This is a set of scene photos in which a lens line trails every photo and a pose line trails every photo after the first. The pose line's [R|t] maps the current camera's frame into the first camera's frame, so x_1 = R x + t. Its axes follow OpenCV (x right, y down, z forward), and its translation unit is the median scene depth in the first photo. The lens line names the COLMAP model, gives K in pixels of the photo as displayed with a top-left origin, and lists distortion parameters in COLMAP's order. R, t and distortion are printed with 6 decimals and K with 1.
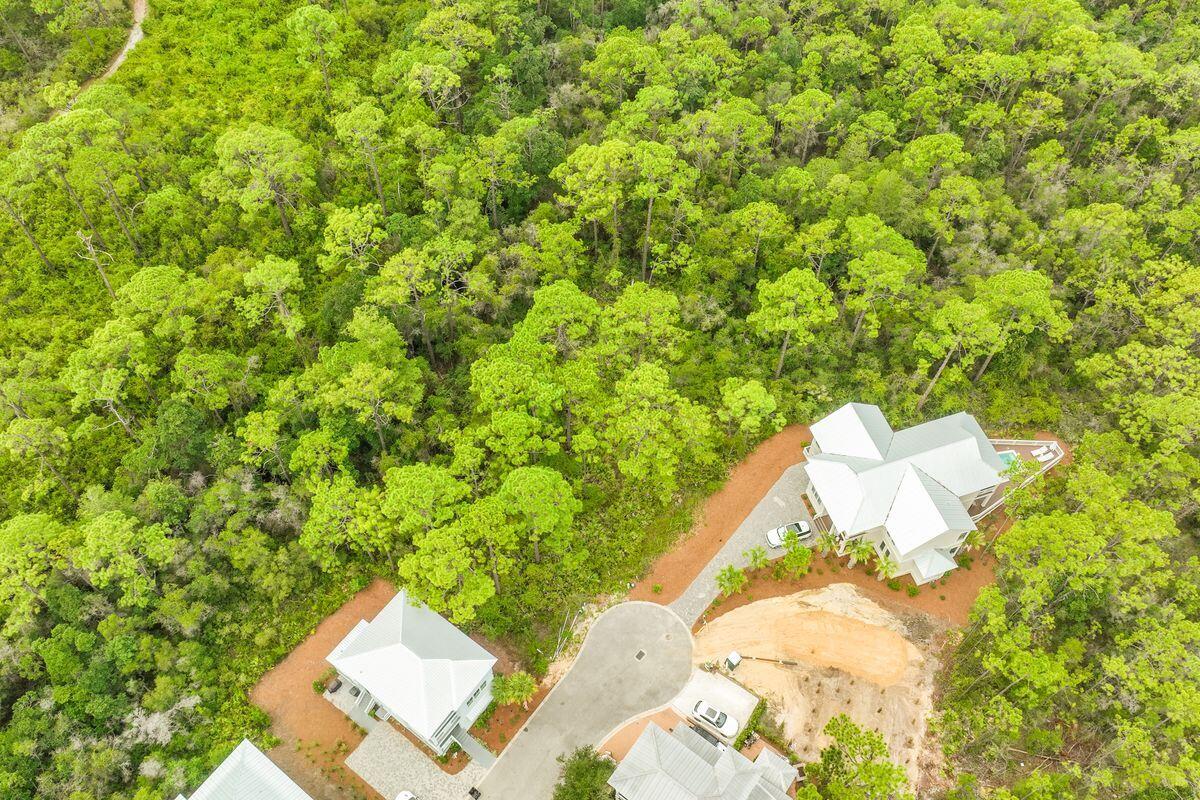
lens RADIAL K [[996.5, 0, 600.7], [0, 996.5, 400.4], [0, 0, 1]] dist [0.004980, -0.003830]
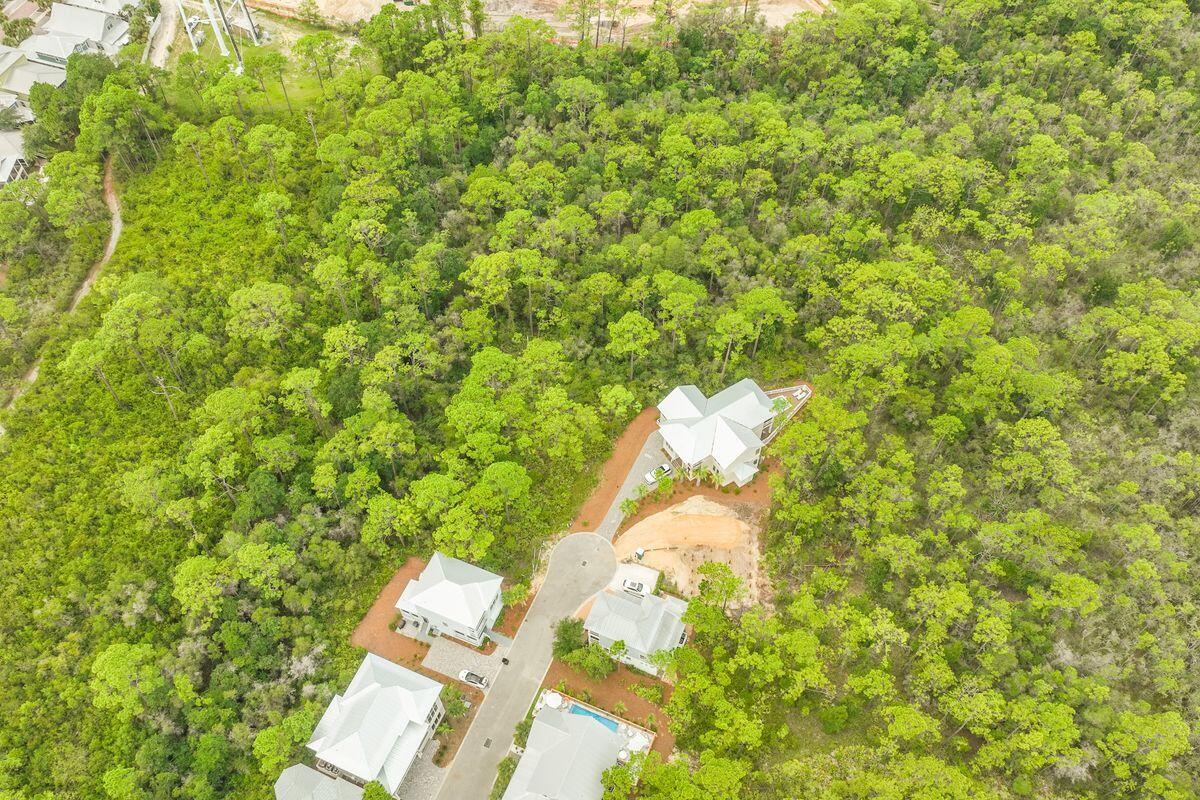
lens RADIAL K [[996.5, 0, 600.7], [0, 996.5, 398.9], [0, 0, 1]] dist [0.004980, -0.003830]
pose [[0.970632, -0.199899, 0.133844, -0.092118], [0.203102, 0.979100, -0.010581, 0.013661], [-0.128932, 0.037454, 0.990946, -0.587331]]
